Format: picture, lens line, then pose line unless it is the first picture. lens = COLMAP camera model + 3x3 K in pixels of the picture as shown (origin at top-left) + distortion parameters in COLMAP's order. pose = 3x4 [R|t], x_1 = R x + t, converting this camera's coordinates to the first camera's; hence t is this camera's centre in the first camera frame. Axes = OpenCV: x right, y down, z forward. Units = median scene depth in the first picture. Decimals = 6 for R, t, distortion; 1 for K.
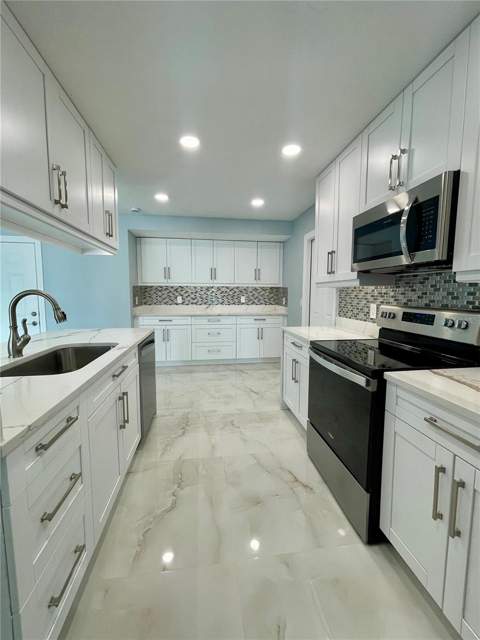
lens RADIAL K [[259.0, 0, 239.2], [0, 259.0, 317.1], [0, 0, 1]] dist [-0.003743, 0.000543]
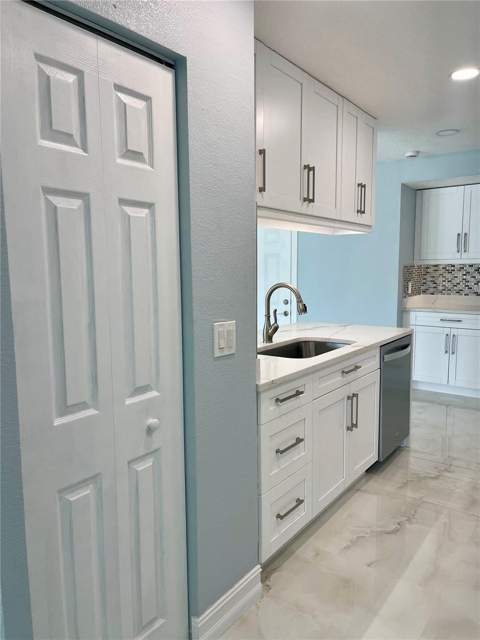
lens RADIAL K [[473.9, 0, 239.9], [0, 473.9, 321.1], [0, 0, 1]] dist [-0.013869, -0.006236]
pose [[0.713743, 0.066603, -0.697234, 0.411803], [-0.052663, 0.997754, 0.041400, -0.015402], [0.698425, 0.007170, 0.715647, -0.481313]]
